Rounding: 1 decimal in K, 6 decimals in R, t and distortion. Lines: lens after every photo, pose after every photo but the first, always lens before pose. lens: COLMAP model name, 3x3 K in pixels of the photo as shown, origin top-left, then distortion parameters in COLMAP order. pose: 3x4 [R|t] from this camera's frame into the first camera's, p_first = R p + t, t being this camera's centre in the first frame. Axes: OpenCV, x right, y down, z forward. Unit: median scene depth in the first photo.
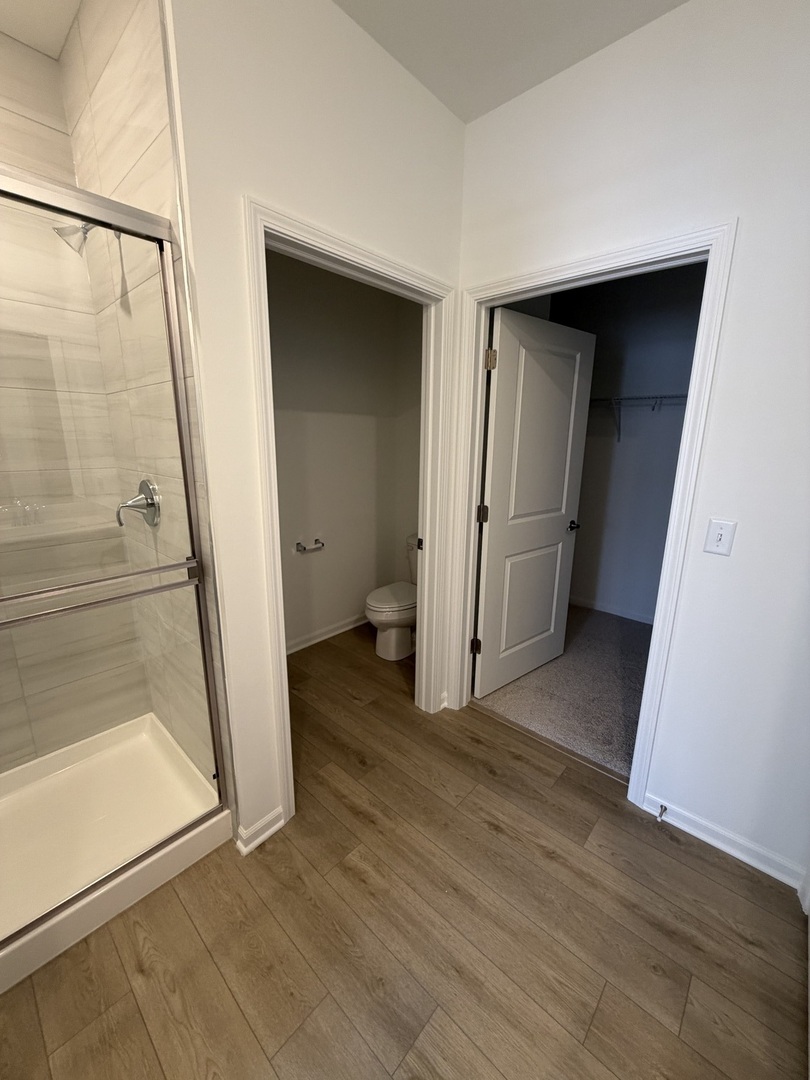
lens RADIAL K [[431.1, 0, 405.6], [0, 431.1, 534.8], [0, 0, 1]] dist [0.000236, 0.000702]
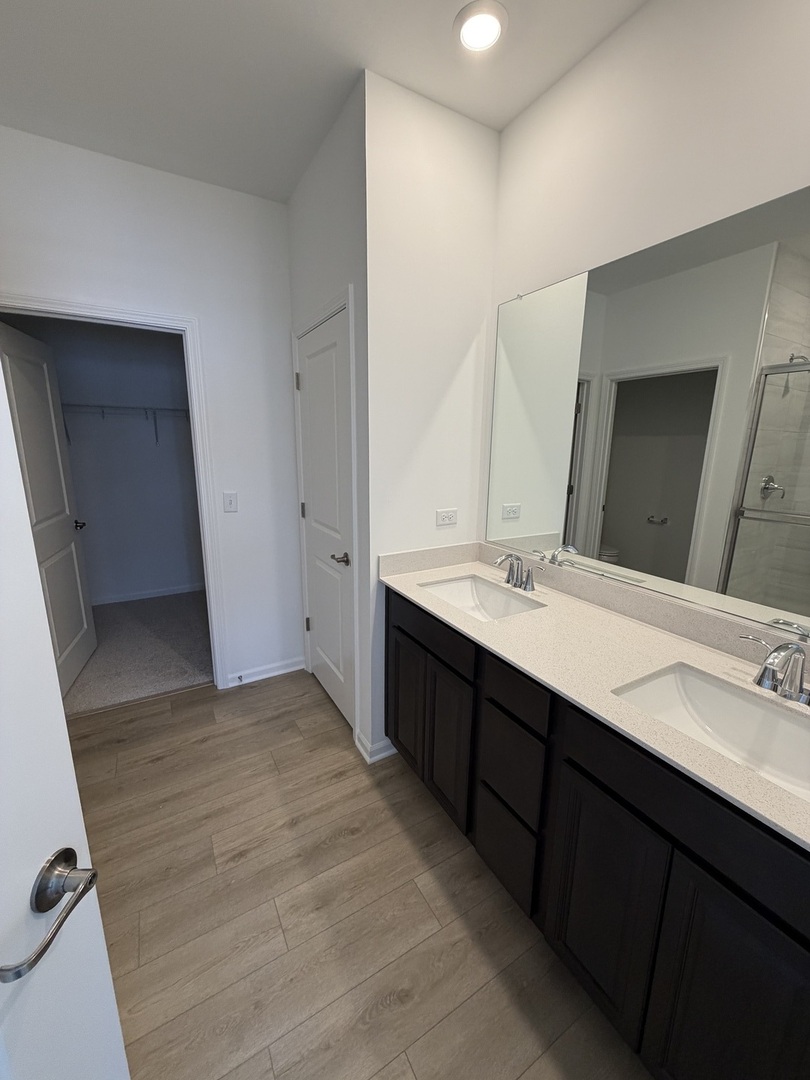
lens RADIAL K [[431.1, 0, 405.6], [0, 431.1, 534.8], [0, 0, 1]] dist [0.000236, 0.000702]
pose [[0.293117, -0.203770, 0.934109, -0.656605], [0.205678, 0.967587, 0.146533, 0.022942], [-0.933691, 0.149174, 0.325527, -0.176159]]
